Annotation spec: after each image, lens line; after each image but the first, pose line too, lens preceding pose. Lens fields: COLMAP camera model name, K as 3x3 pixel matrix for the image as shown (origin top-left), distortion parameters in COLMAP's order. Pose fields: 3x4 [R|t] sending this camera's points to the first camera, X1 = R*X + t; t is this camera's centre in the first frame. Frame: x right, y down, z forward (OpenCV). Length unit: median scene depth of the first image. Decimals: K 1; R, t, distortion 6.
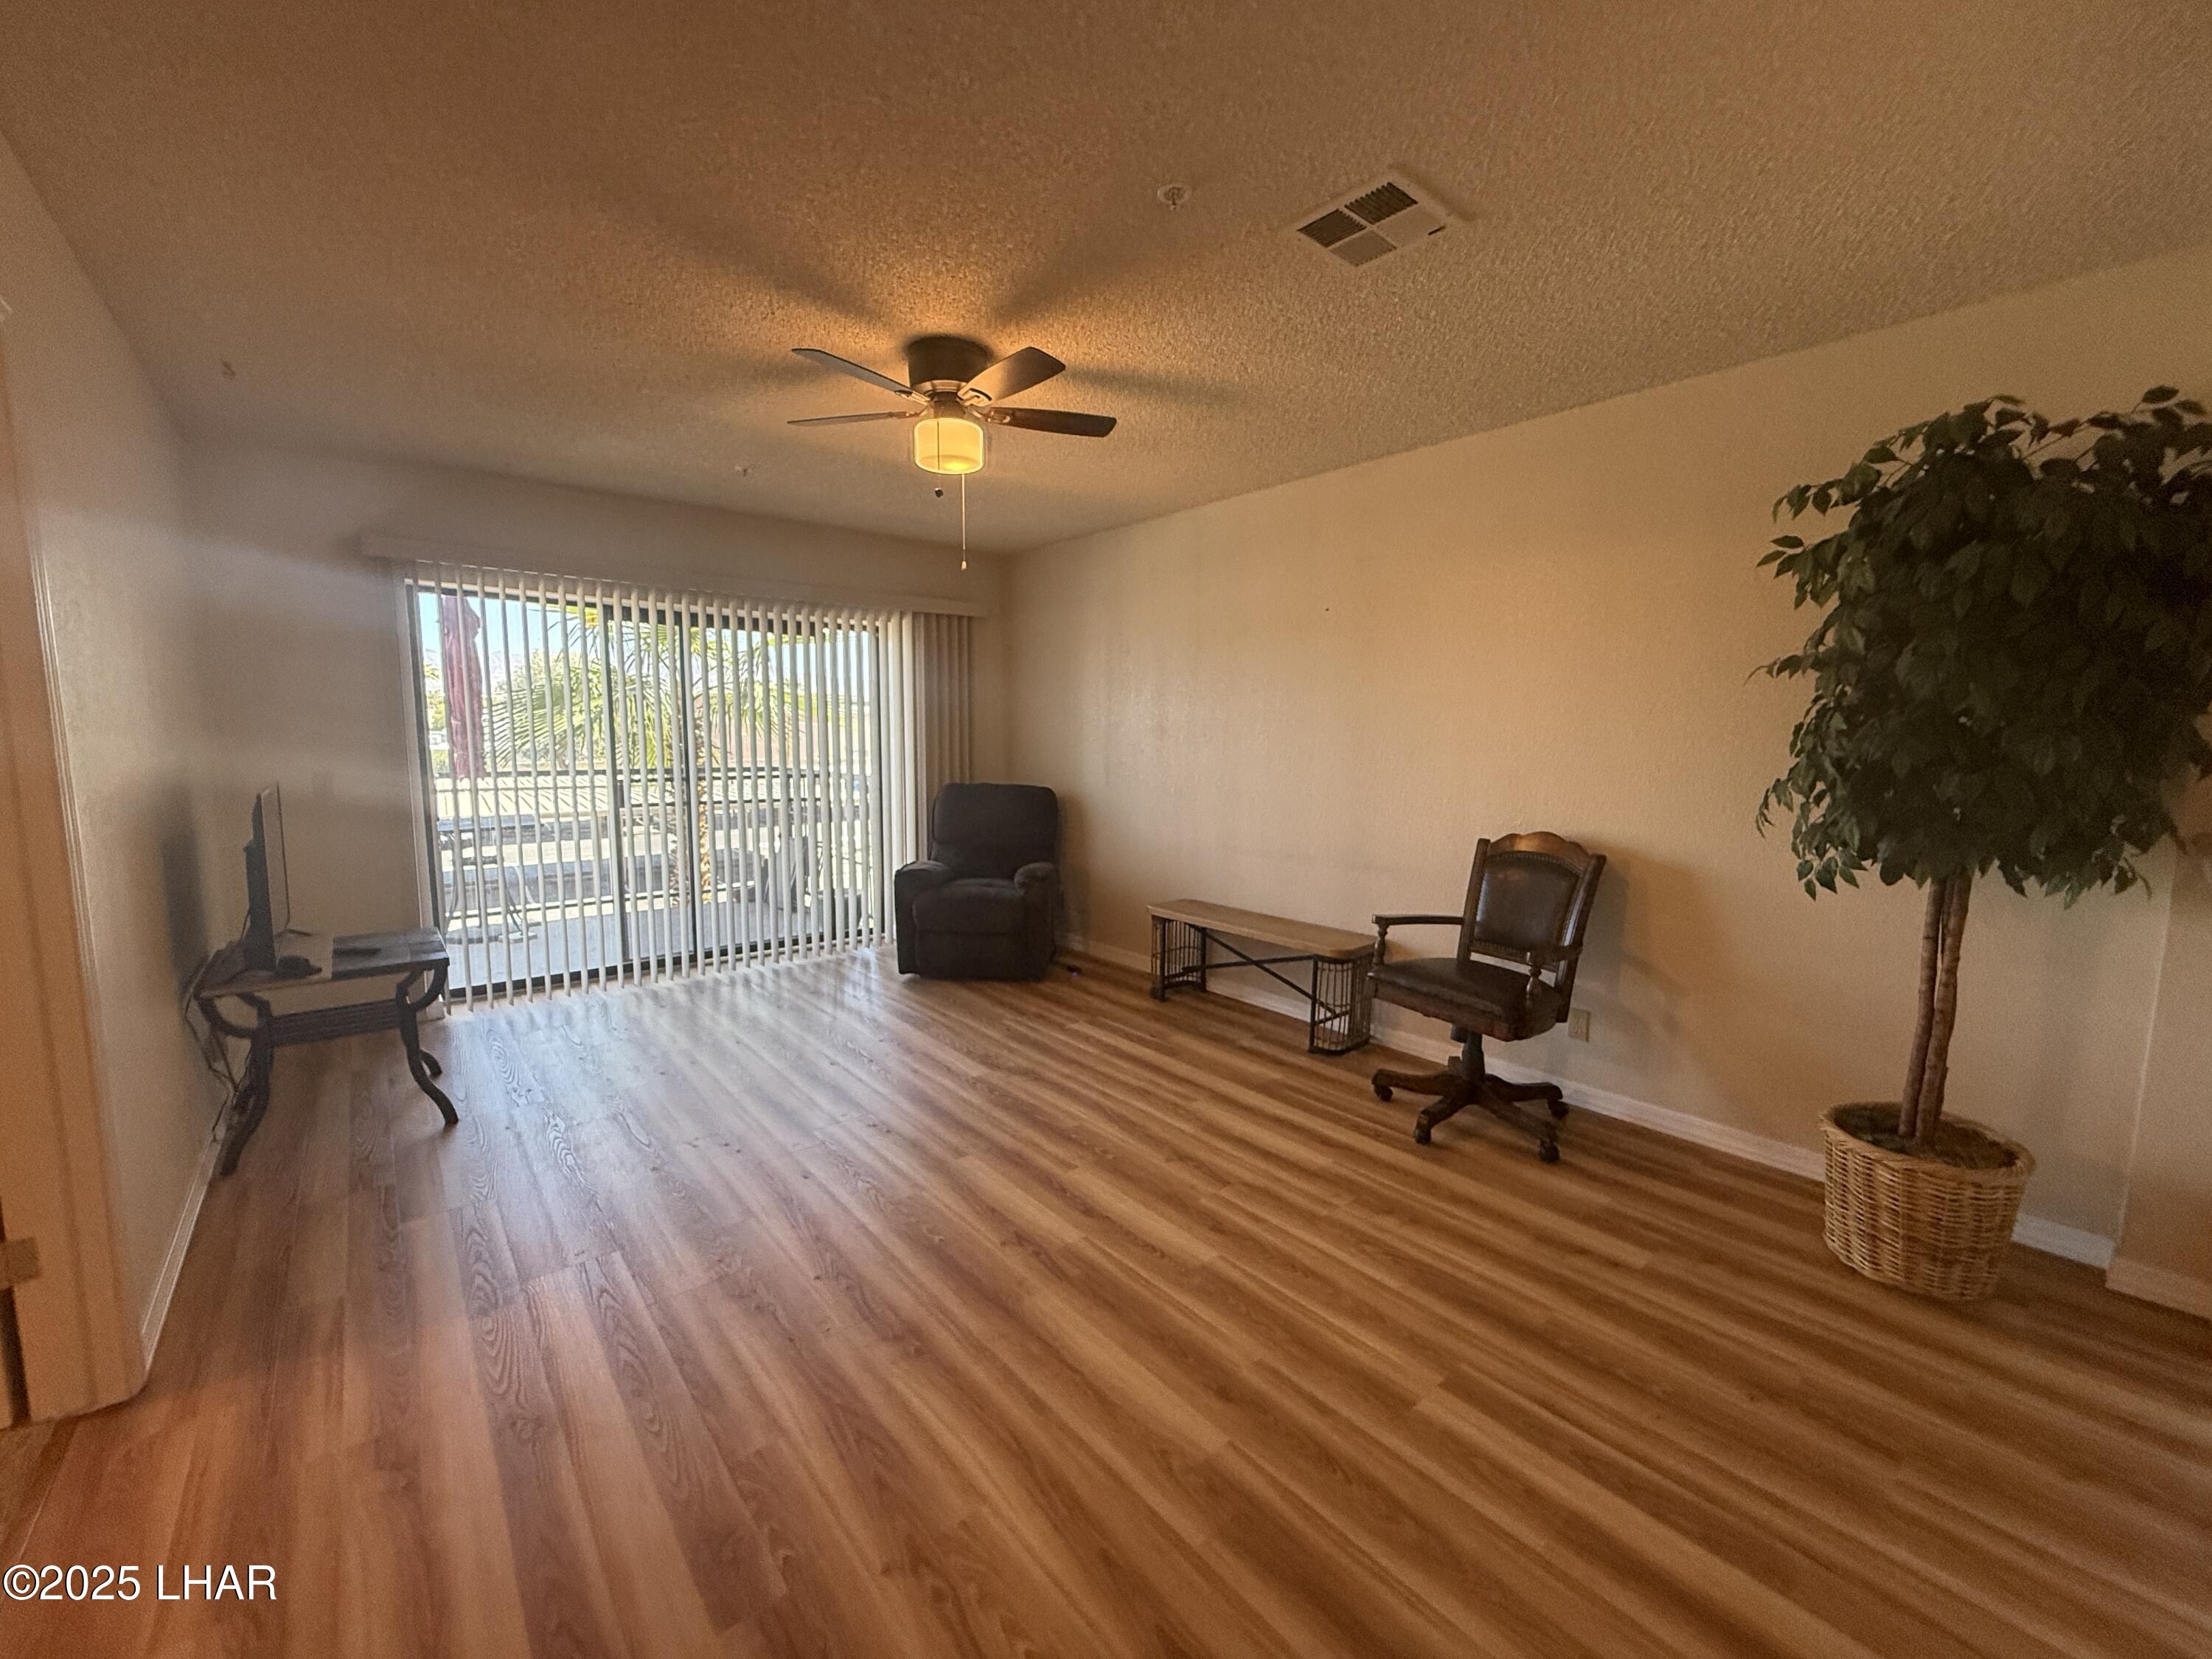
lens RADIAL K [[883.0, 0, 1109.0], [0, 883.0, 826.3], [0, 0, 1]] dist [0.000078, 0.000049]
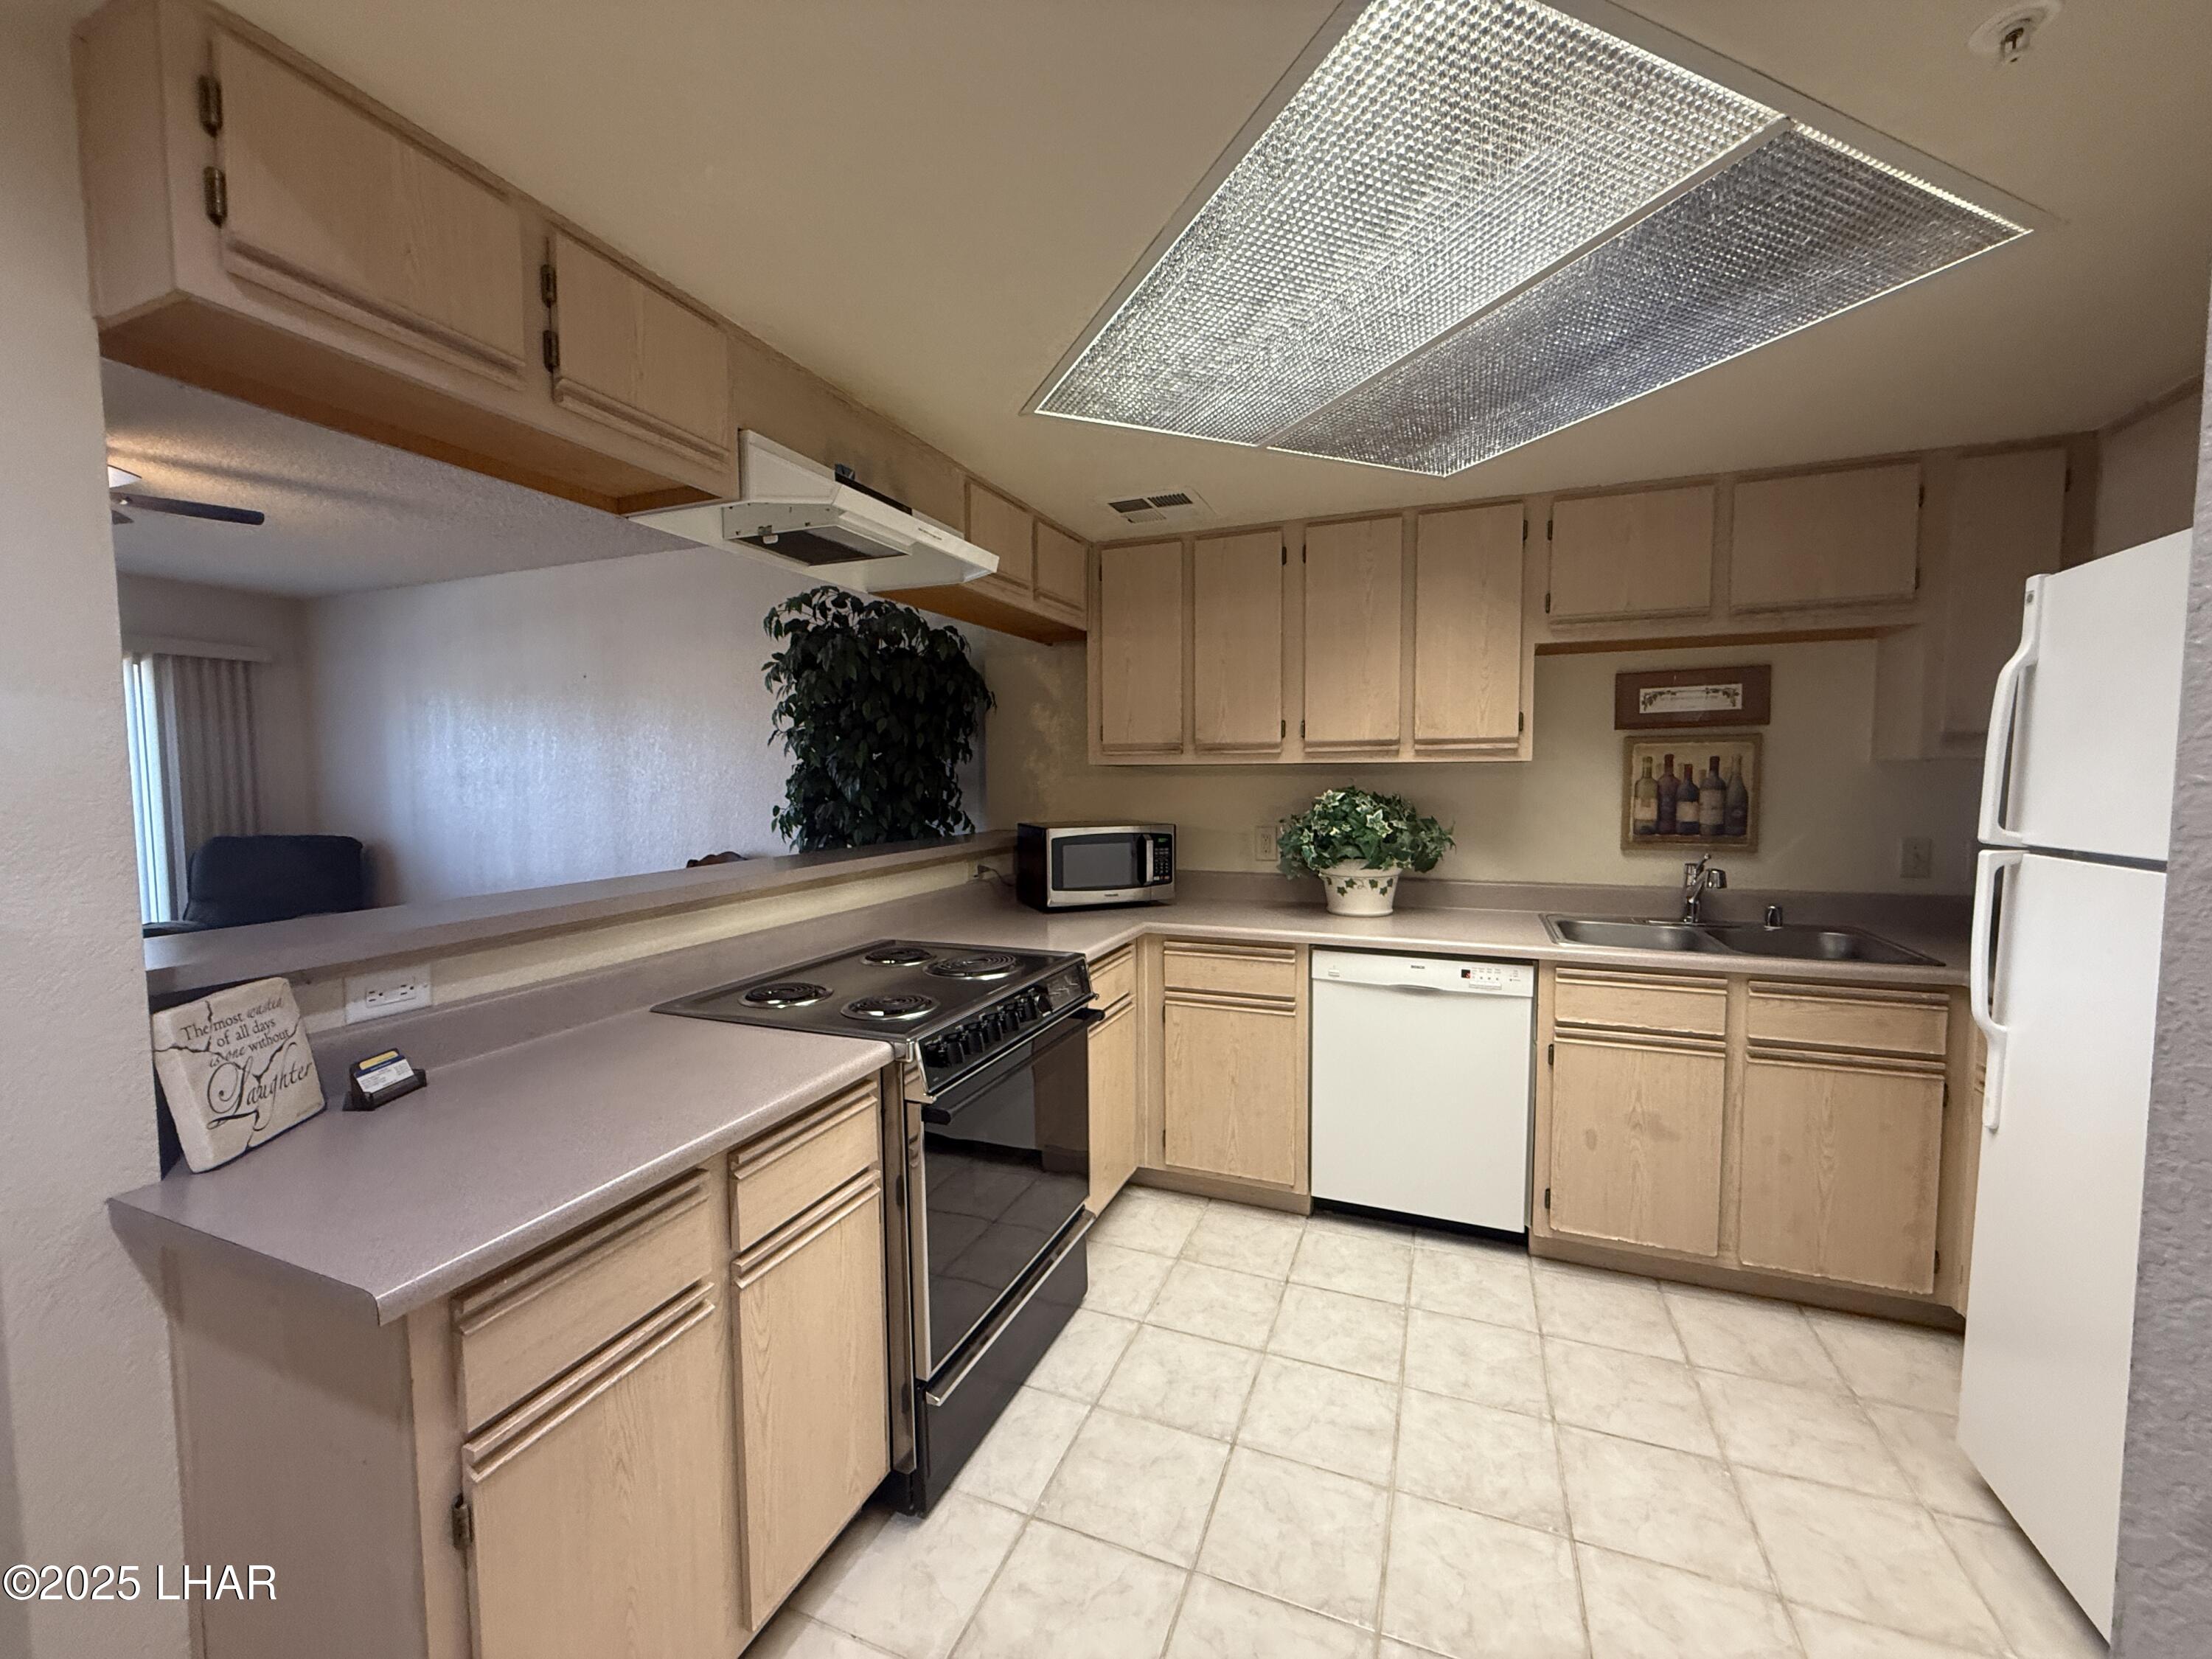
lens RADIAL K [[883.0, 0, 1096.3], [0, 883.0, 831.6], [0, 0, 1]] dist [0.000078, 0.000049]
pose [[0.893108, -0.035507, 0.448439, 0.453260], [0.055343, 0.997980, -0.031202, 0.055417], [-0.446425, 0.052685, 0.893269, -0.511447]]
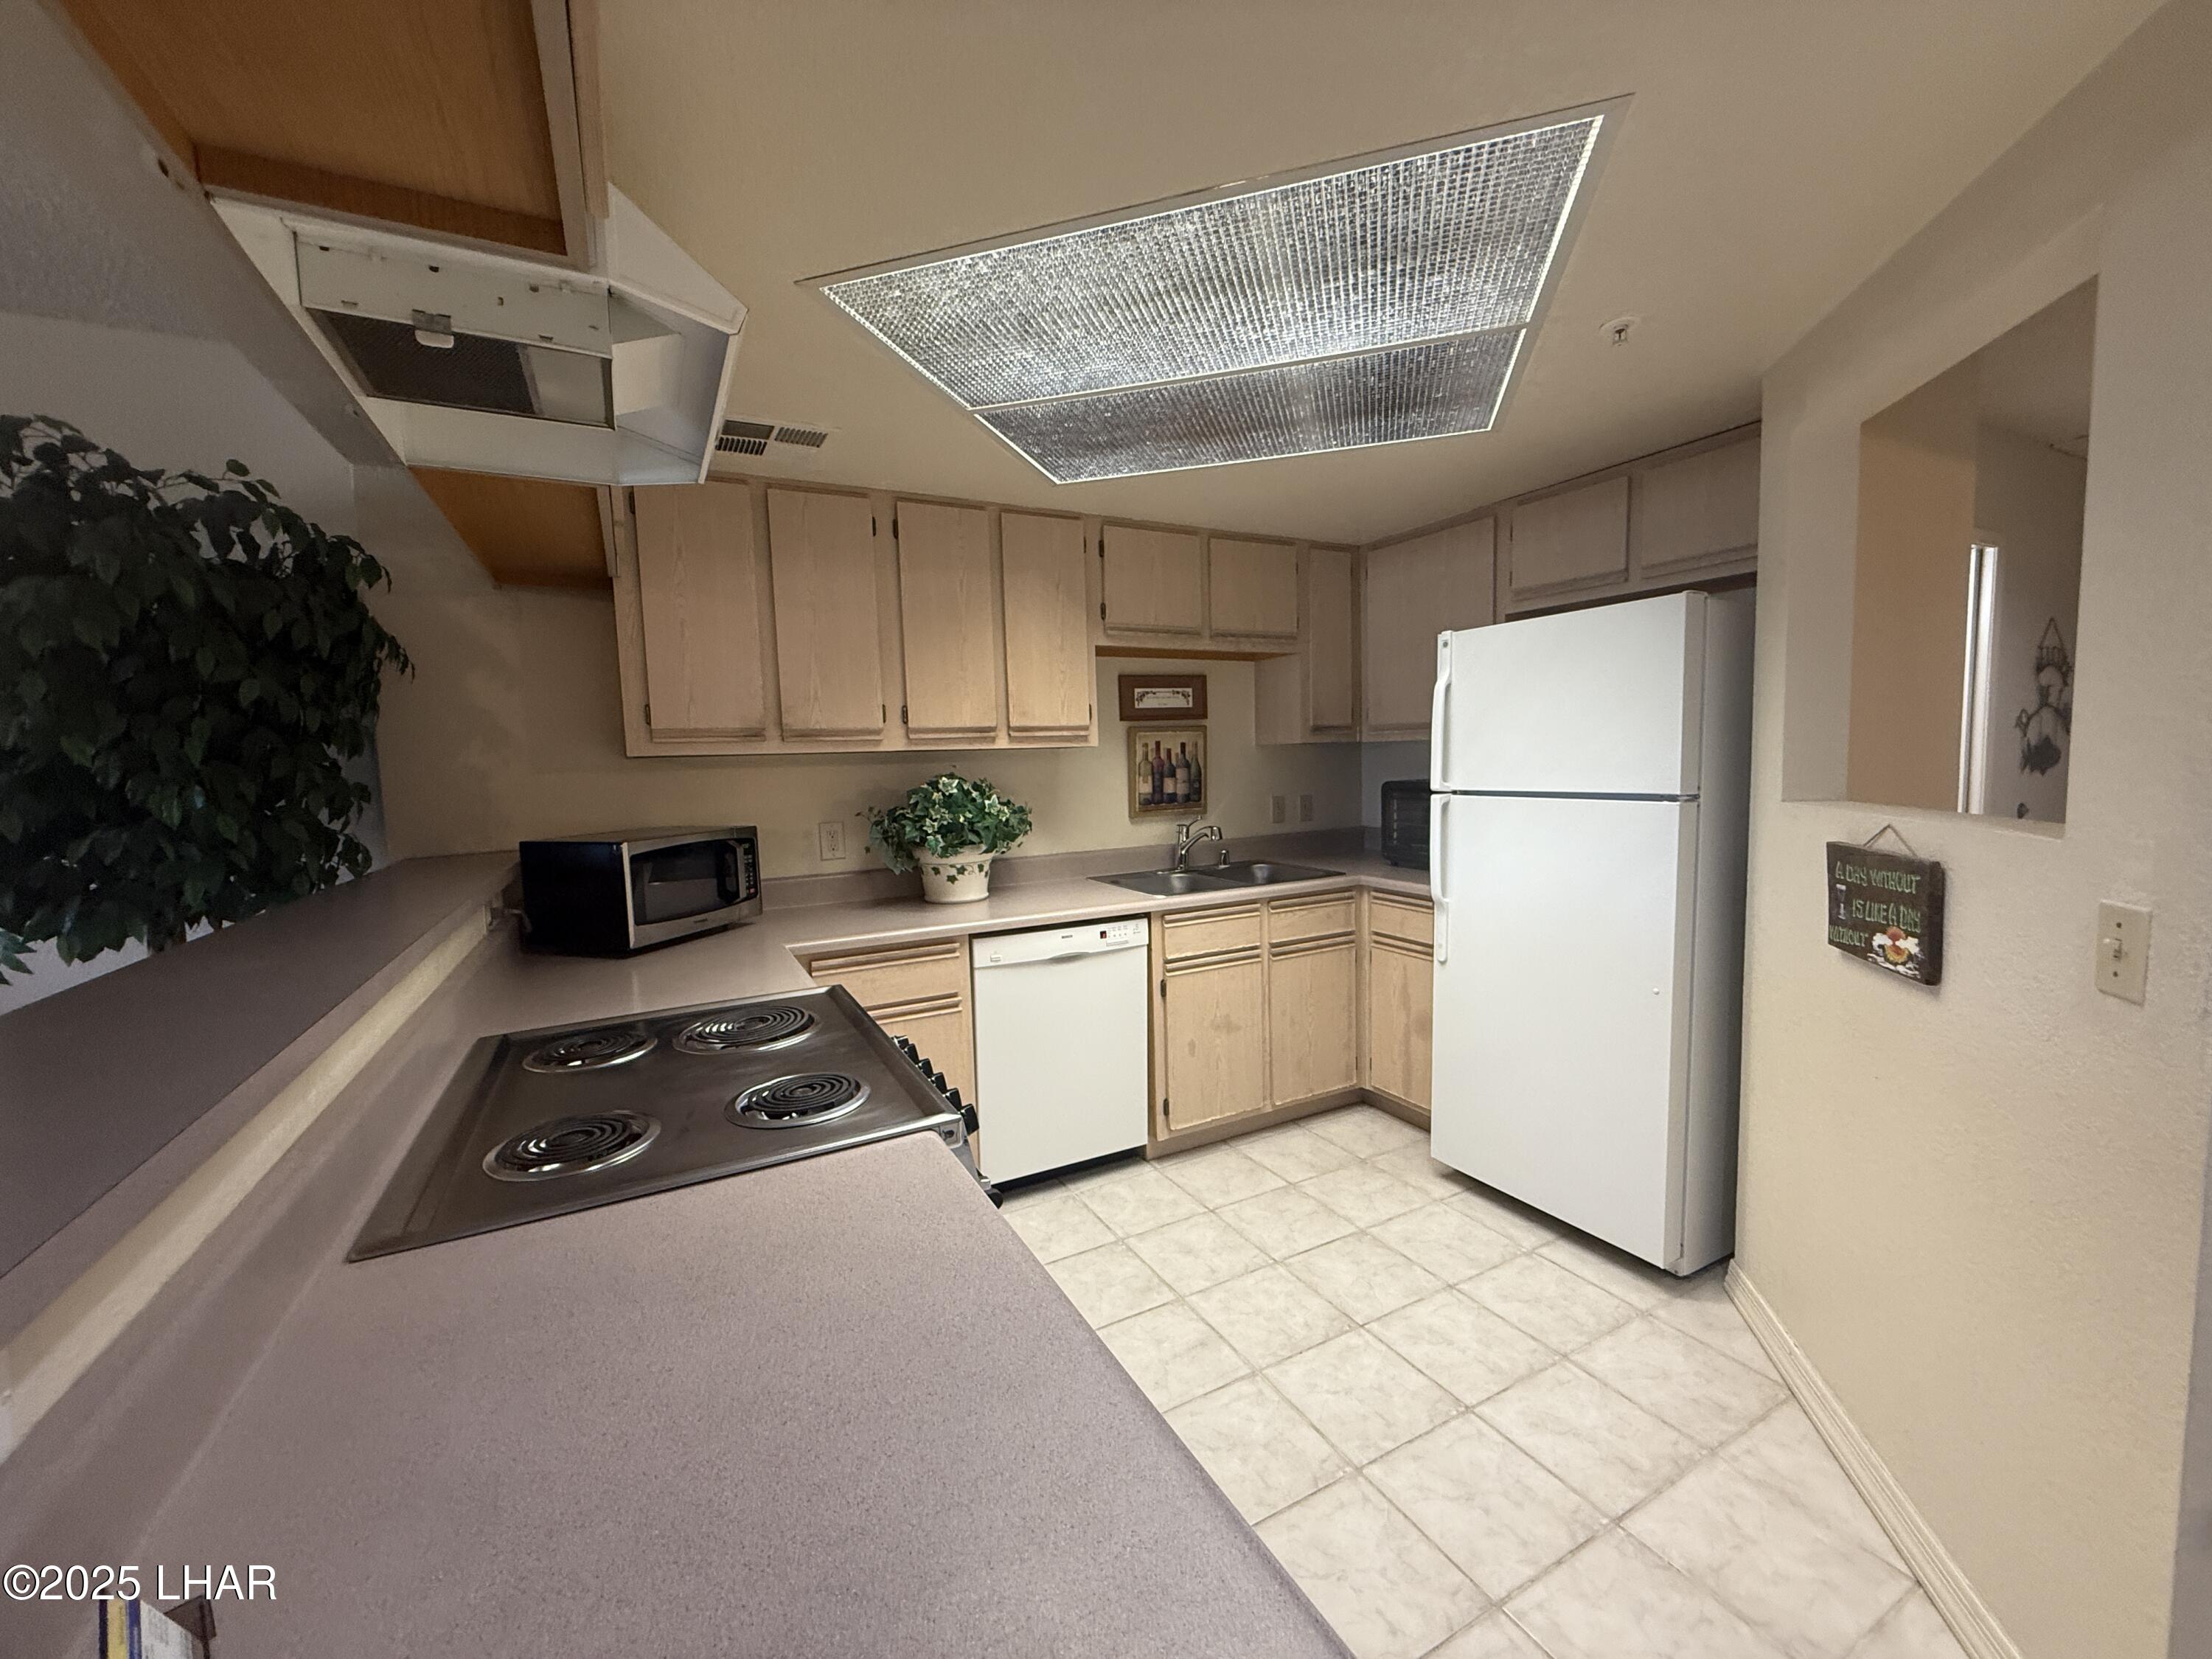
lens RADIAL K [[883.0, 0, 1112.7], [0, 883.0, 831.8], [0, 0, 1]] dist [0.000078, 0.000049]
pose [[0.225253, -0.090416, 0.970096, 0.236189], [0.133766, 0.989126, 0.061129, 0.018650], [-0.965074, 0.115997, 0.234898, -0.159258]]
